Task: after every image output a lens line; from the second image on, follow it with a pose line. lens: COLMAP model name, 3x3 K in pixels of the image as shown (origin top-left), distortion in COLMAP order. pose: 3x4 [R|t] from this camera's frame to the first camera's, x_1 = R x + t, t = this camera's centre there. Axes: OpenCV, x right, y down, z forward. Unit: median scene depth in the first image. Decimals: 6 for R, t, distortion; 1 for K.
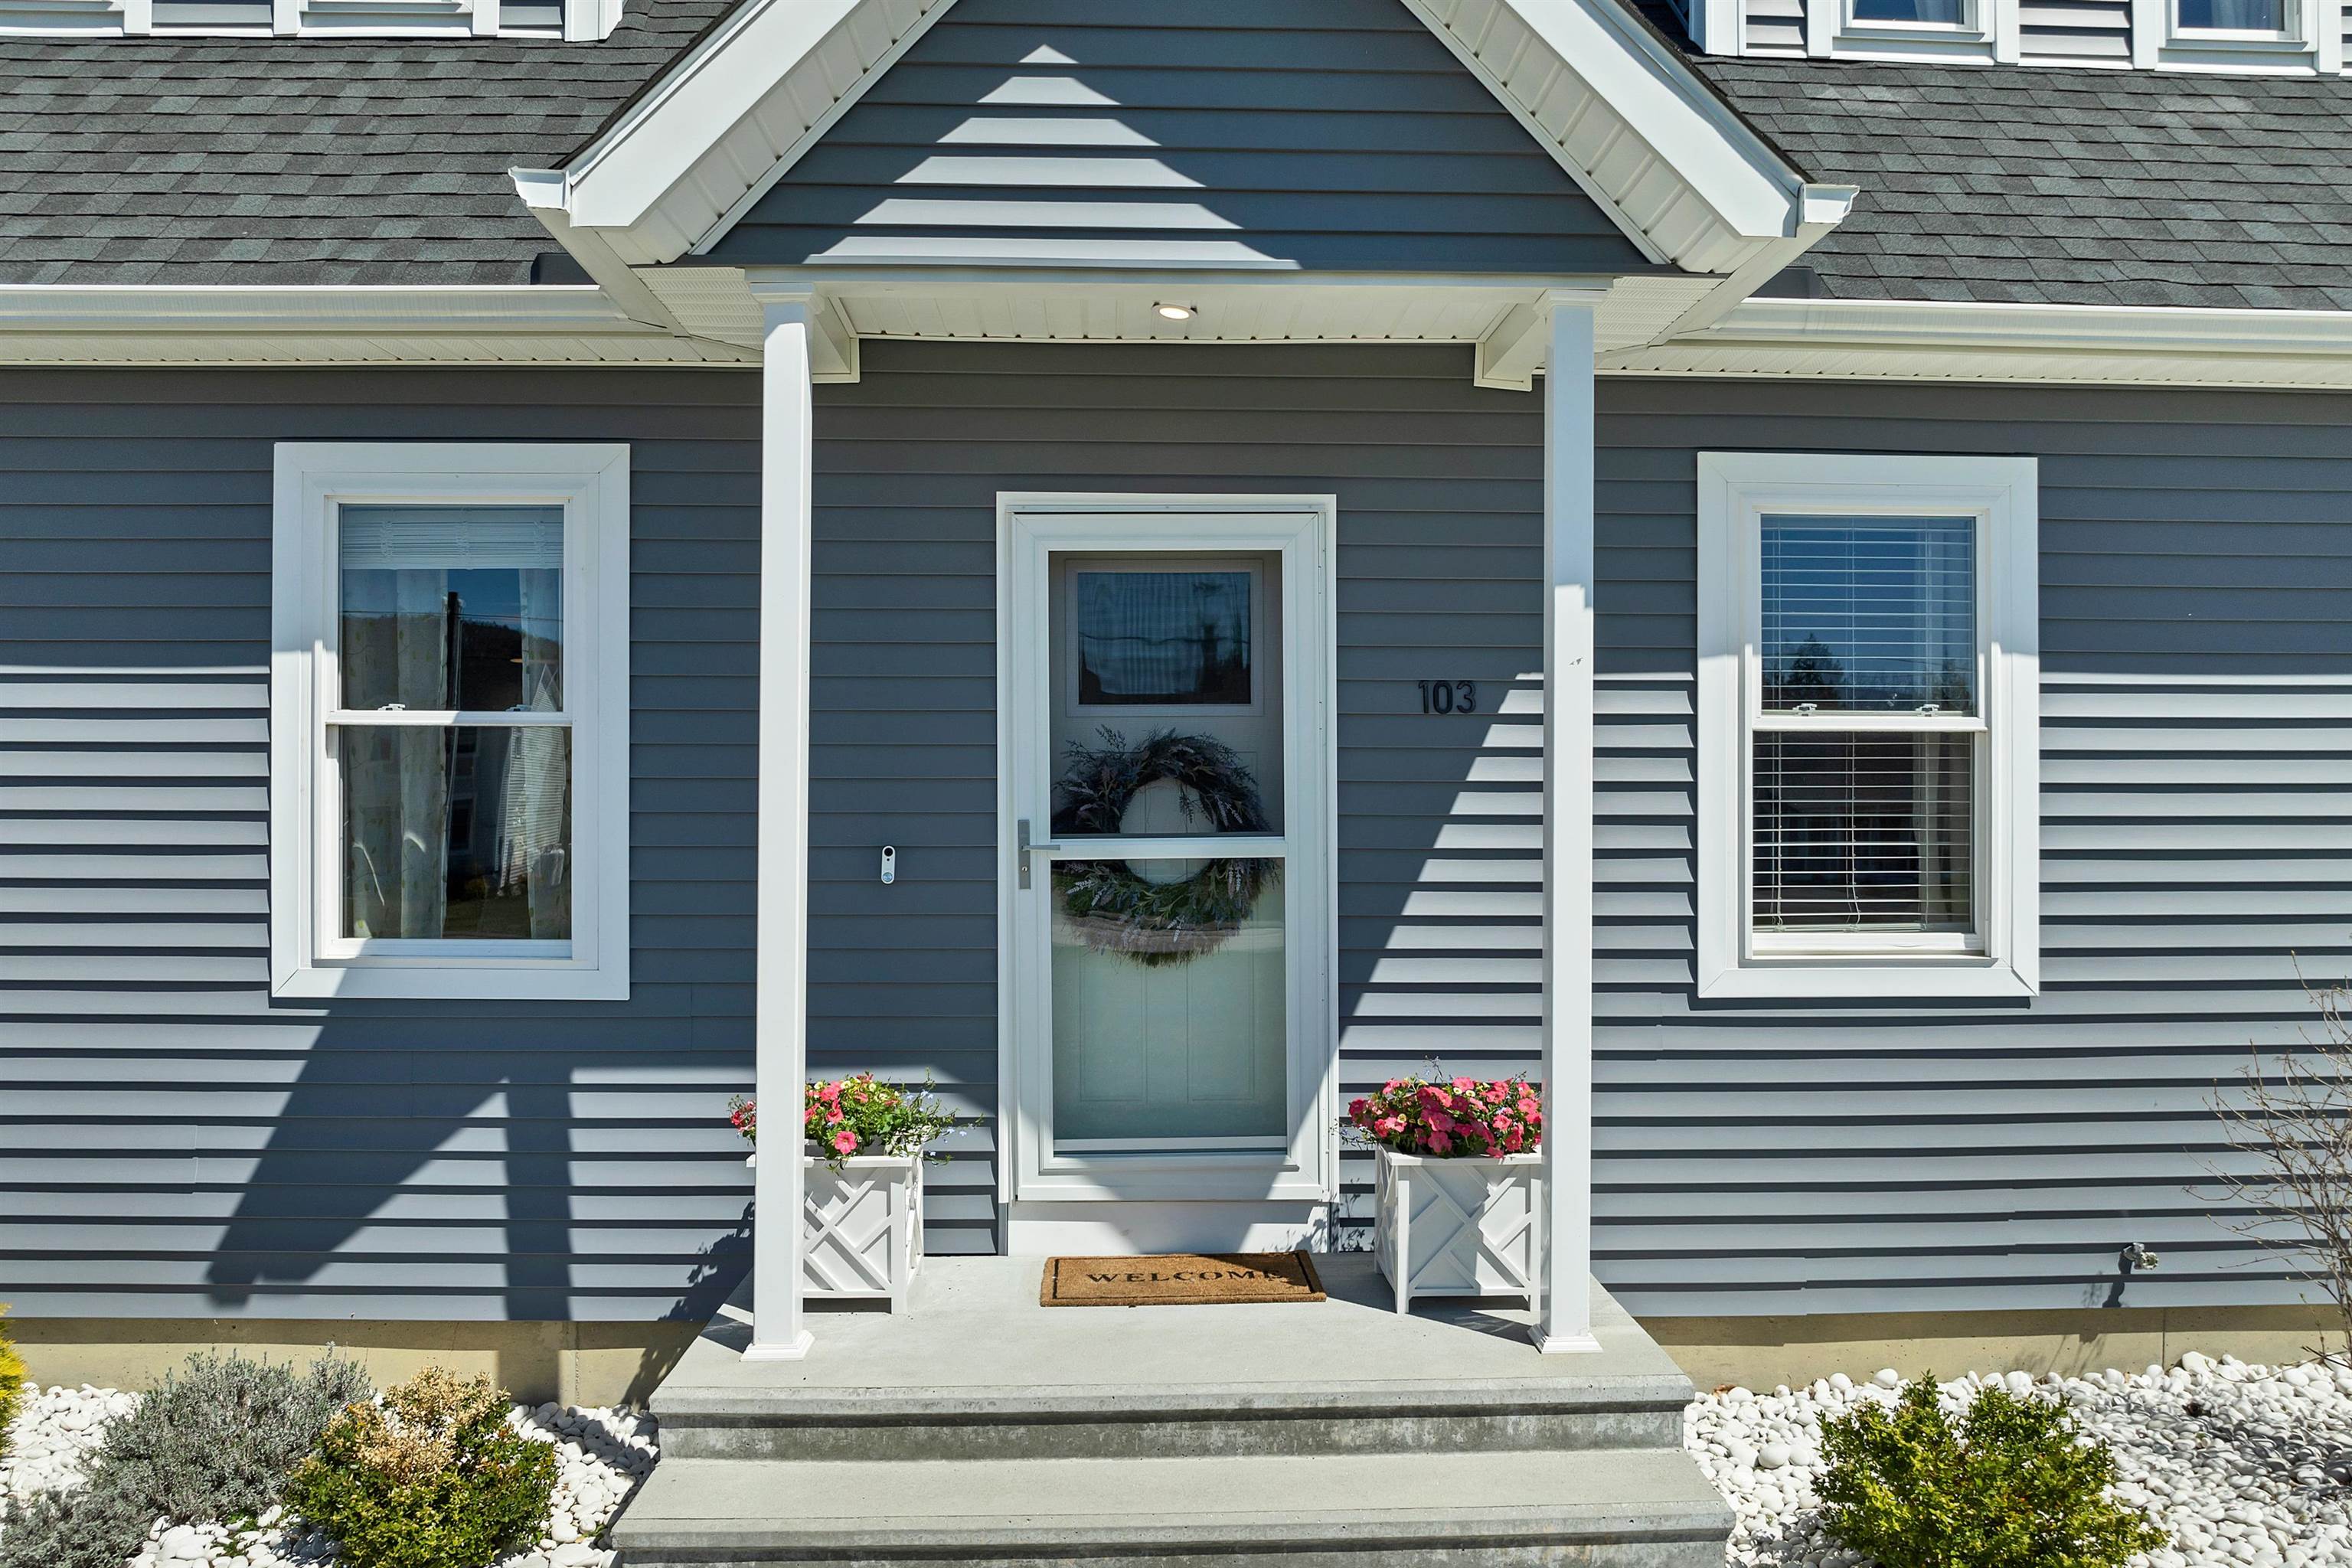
lens RADIAL K [[1684.6, 0, 1165.6], [0, 1684.6, 799.2], [0, 0, 1]] dist [-0.036369, -0.005437]
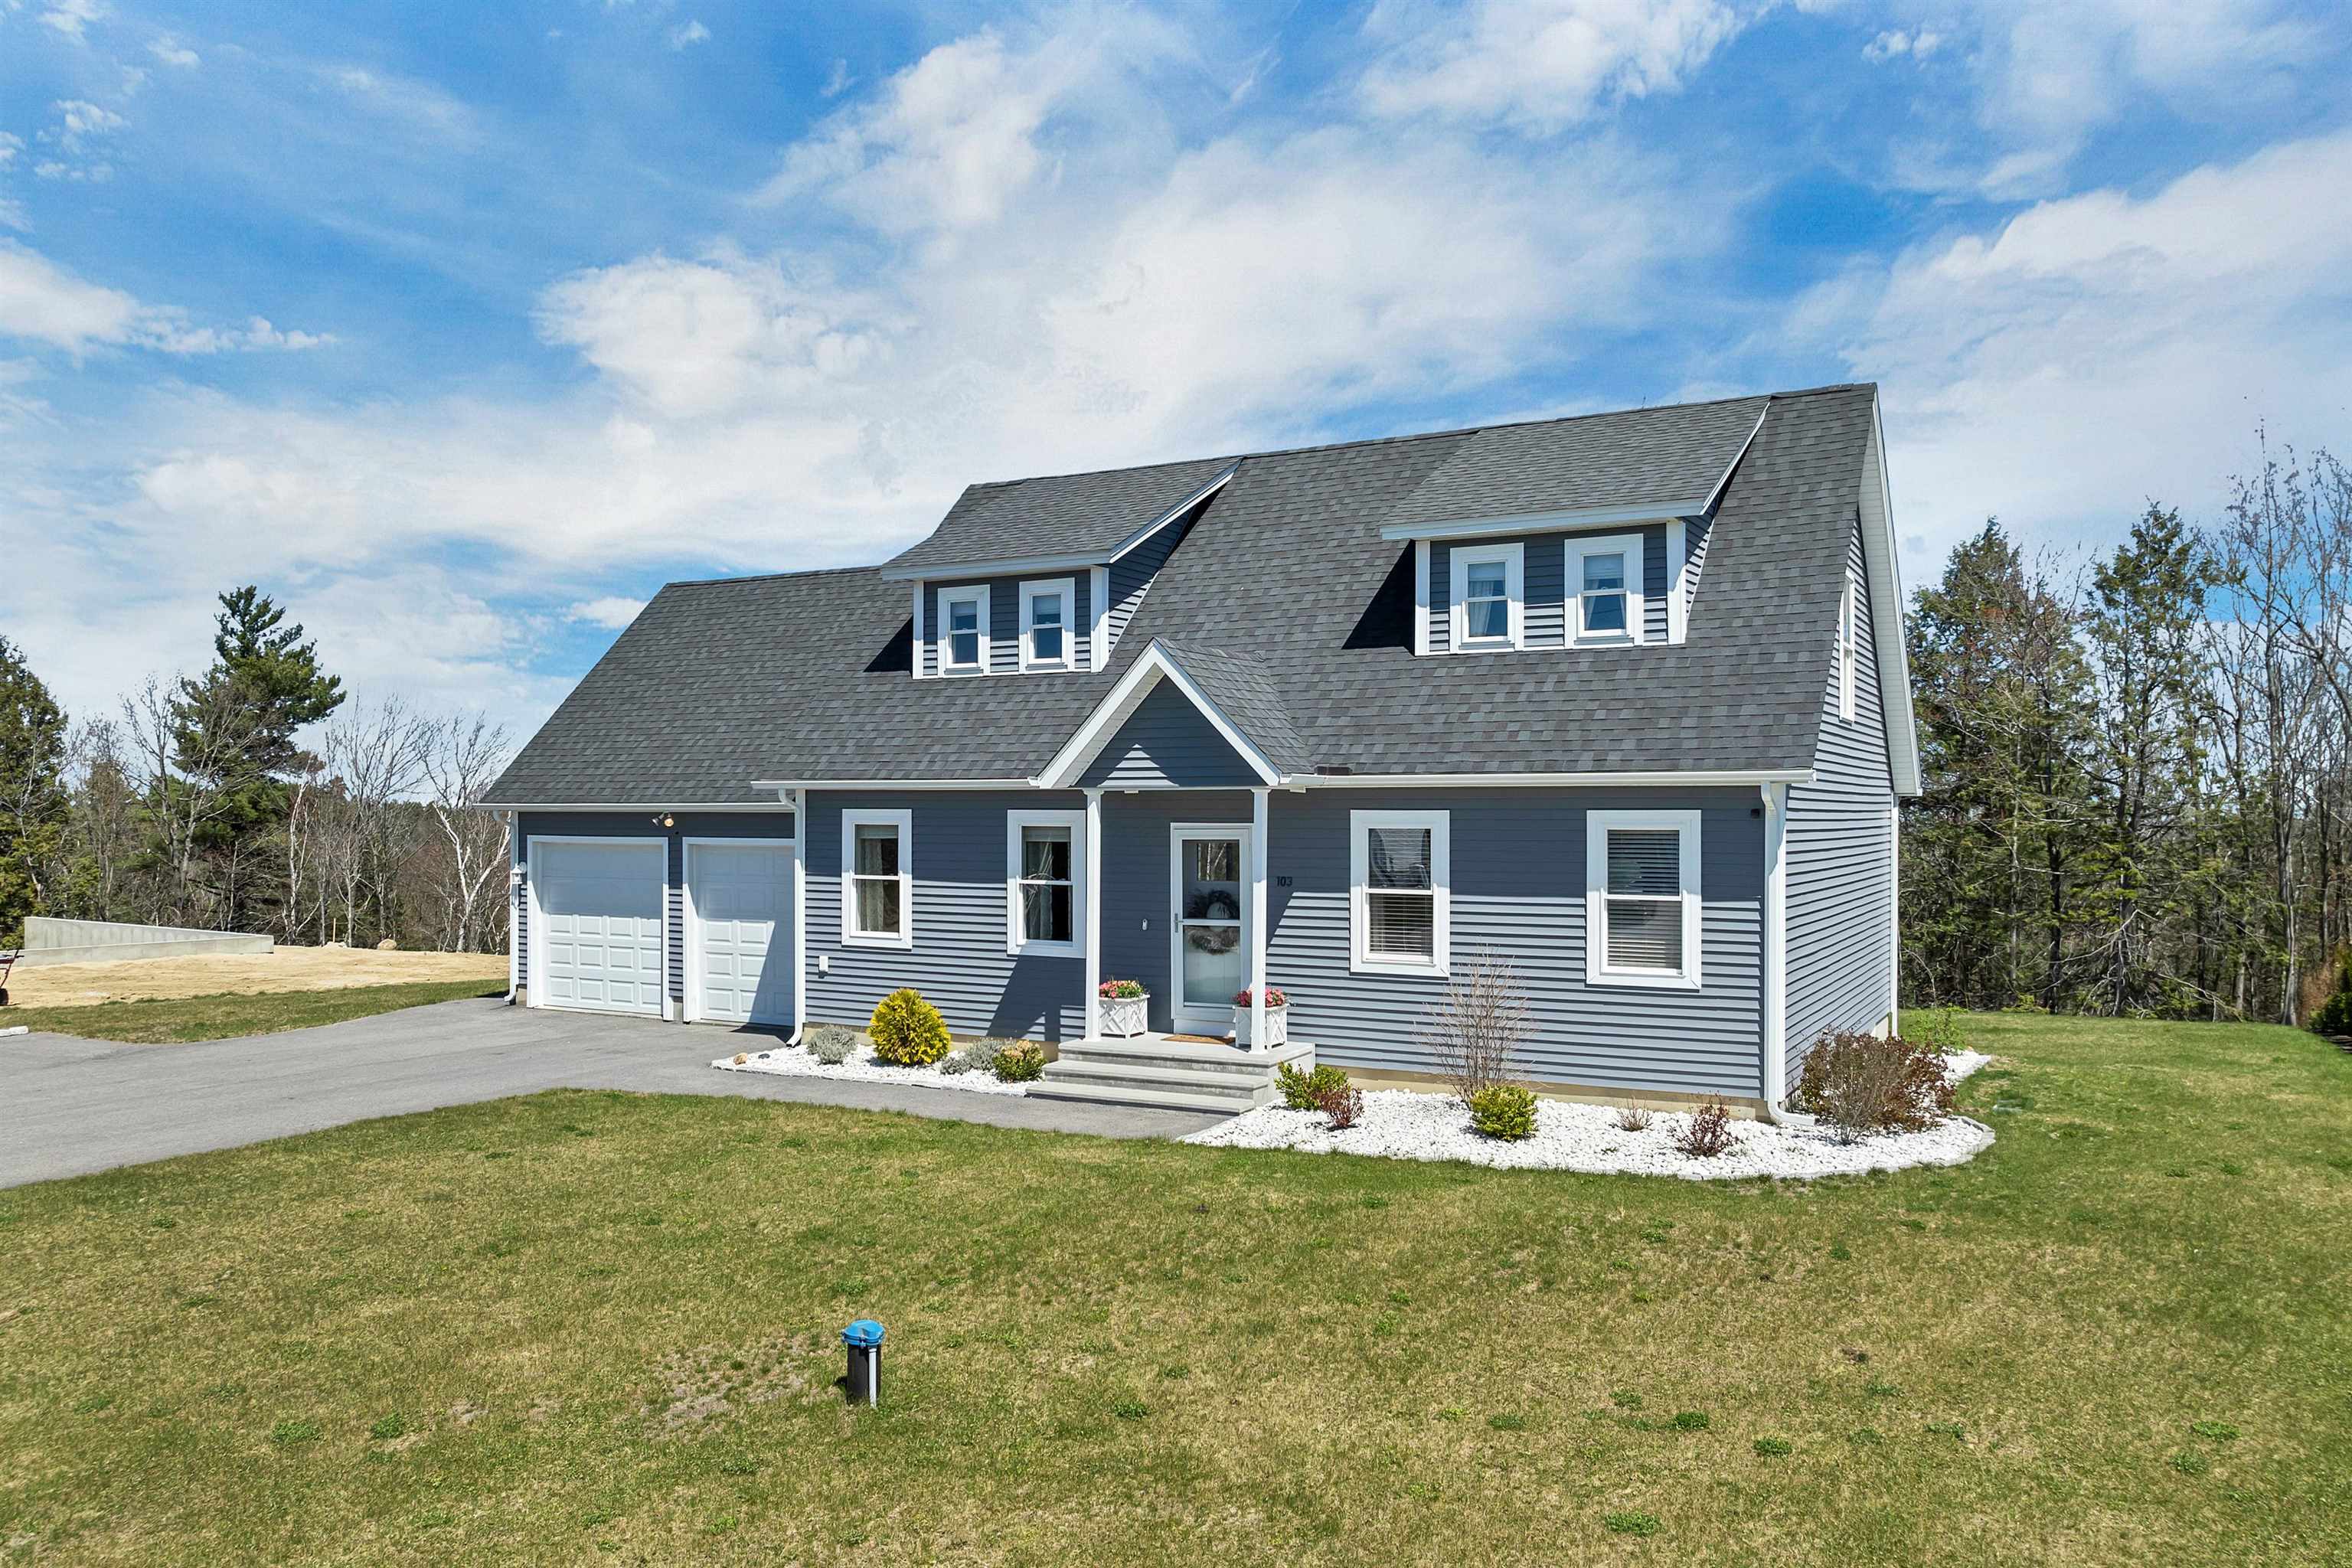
lens RADIAL K [[1684.6, 0, 1165.6], [0, 1684.6, 799.2], [0, 0, 1]] dist [-0.036369, -0.005437]
pose [[0.852434, -0.006501, -0.522795, 1.759666], [0.003802, 0.999973, -0.006236, -0.207578], [0.522821, 0.003329, 0.852436, -2.068943]]
